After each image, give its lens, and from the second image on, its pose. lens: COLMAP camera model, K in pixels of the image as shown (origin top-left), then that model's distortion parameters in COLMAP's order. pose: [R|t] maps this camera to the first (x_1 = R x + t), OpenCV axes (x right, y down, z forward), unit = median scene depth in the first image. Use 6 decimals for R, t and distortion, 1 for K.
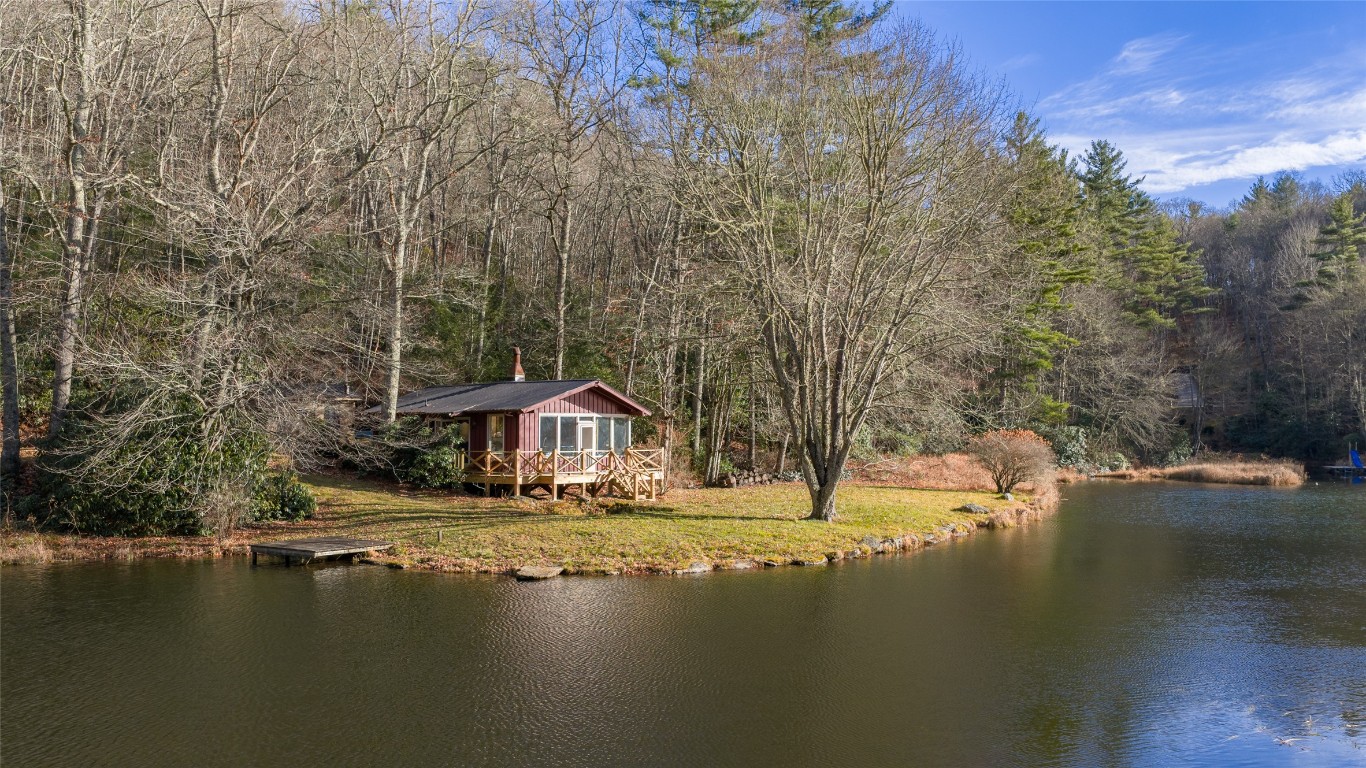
lens RADIAL K [[1121.3, 0, 683.2], [0, 1121.3, 390.1], [0, 0, 1]] dist [0.033662, -0.079183]
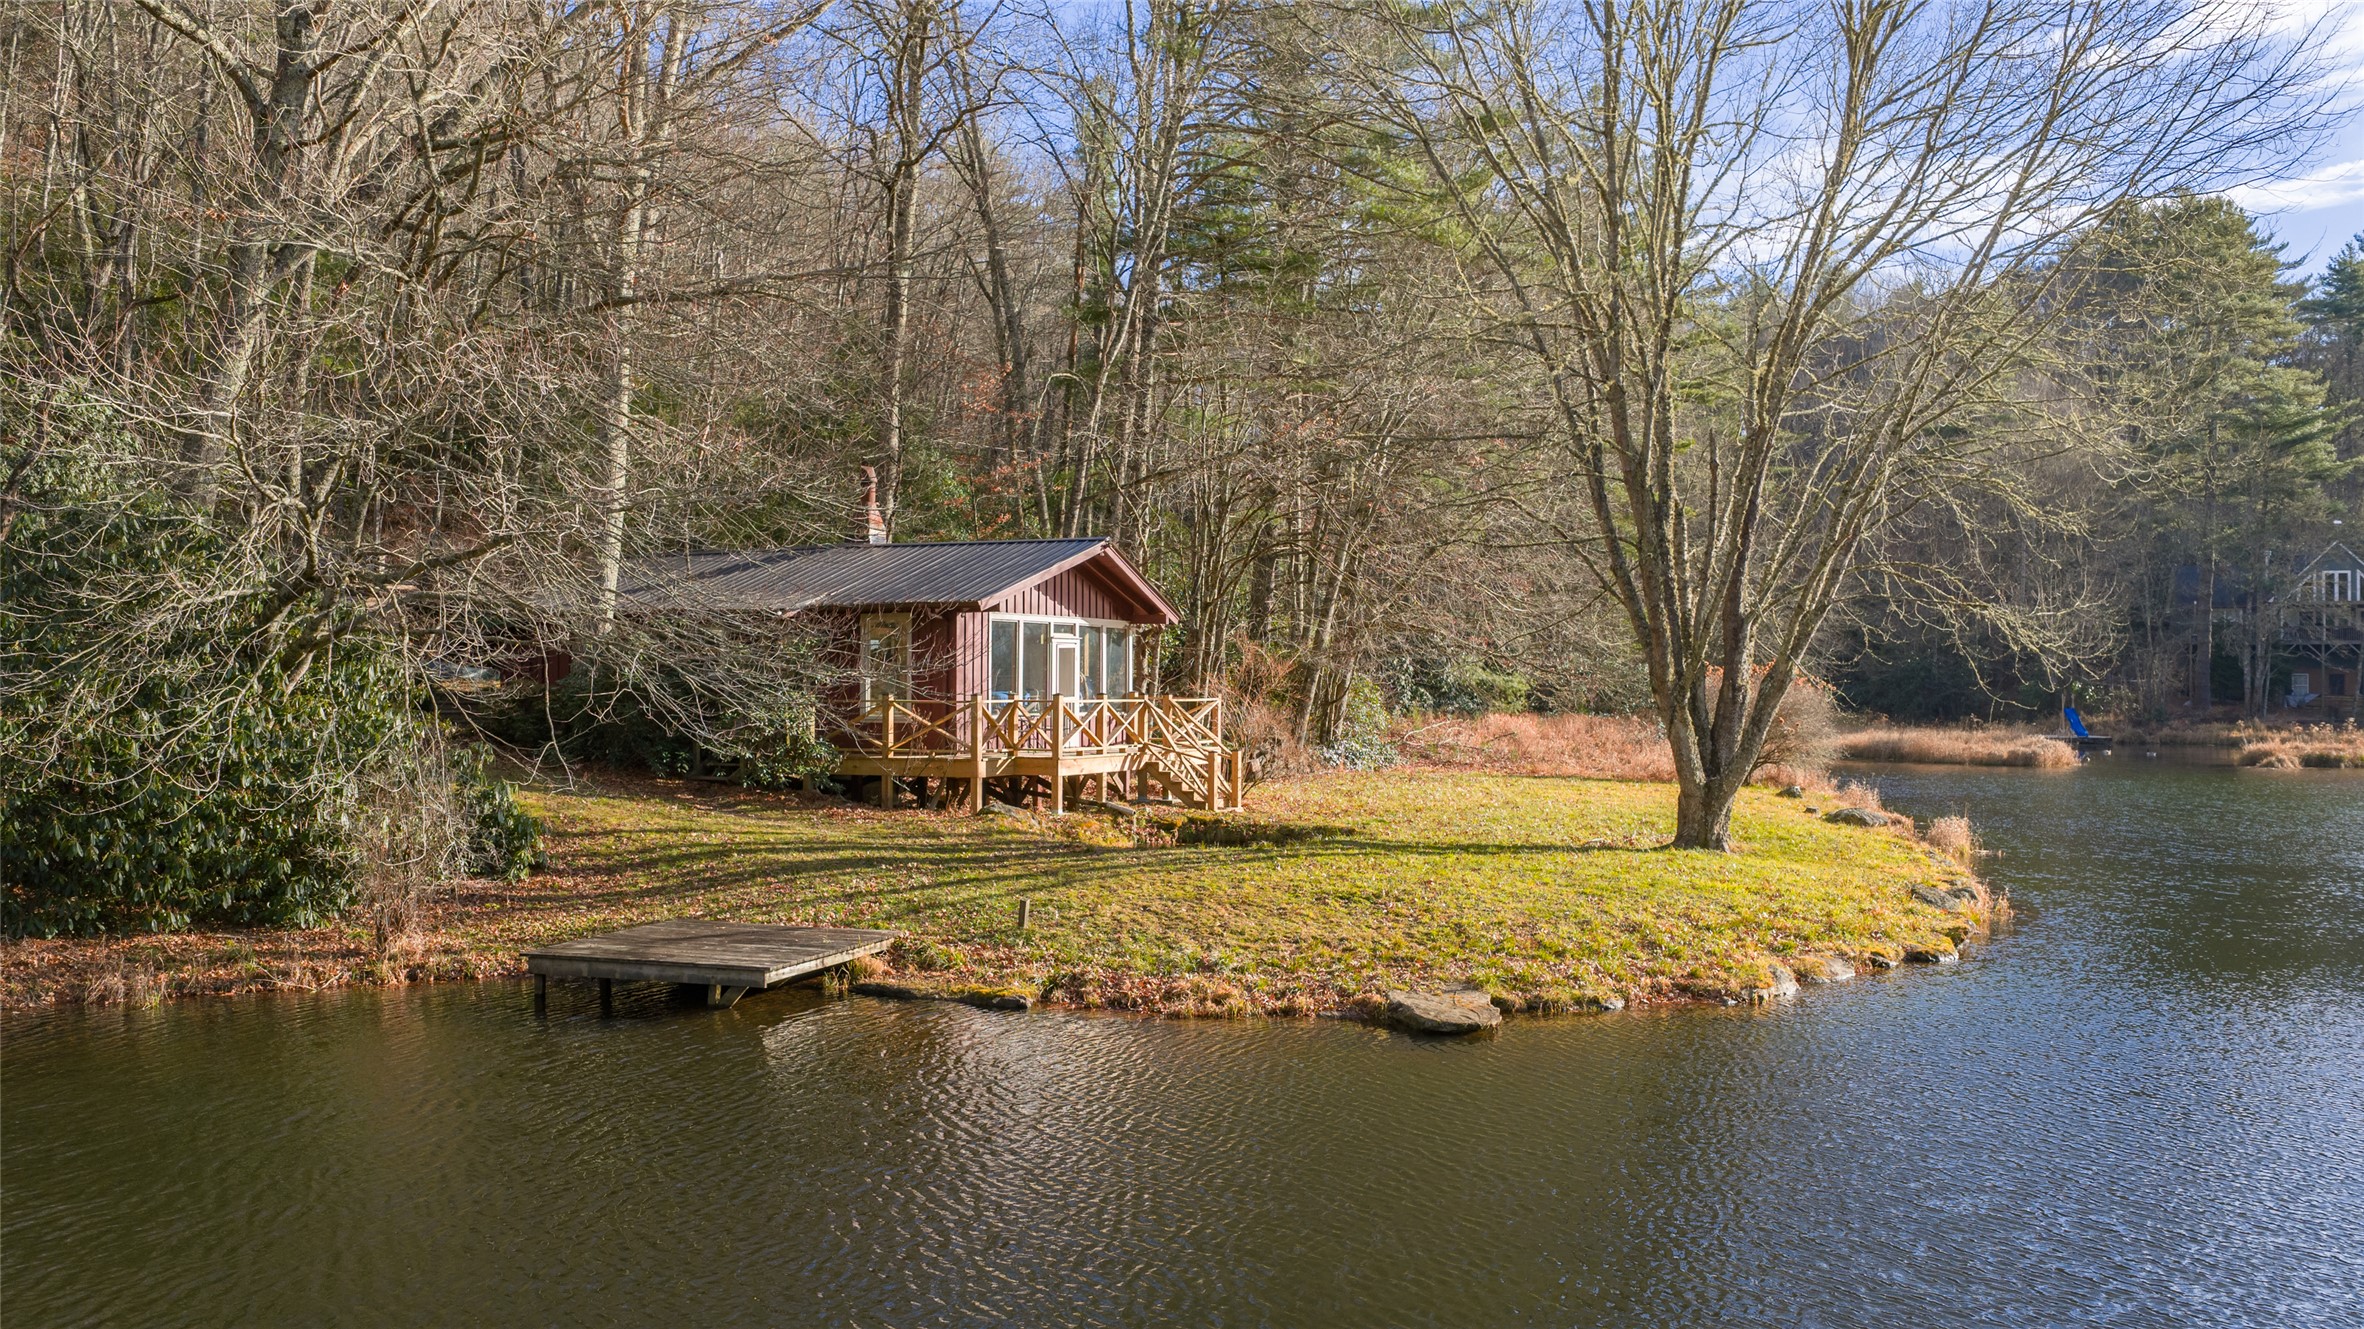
lens RADIAL K [[1940.4, 0, 1182.7], [0, 1940.4, 654.4], [0, 0, 1]] dist [0.033662, -0.079183]
pose [[0.970412, 0.004895, 0.241405, -0.243350], [-0.010004, 0.999751, 0.019945, 0.021308], [-0.241248, -0.021770, 0.970219, 0.261792]]
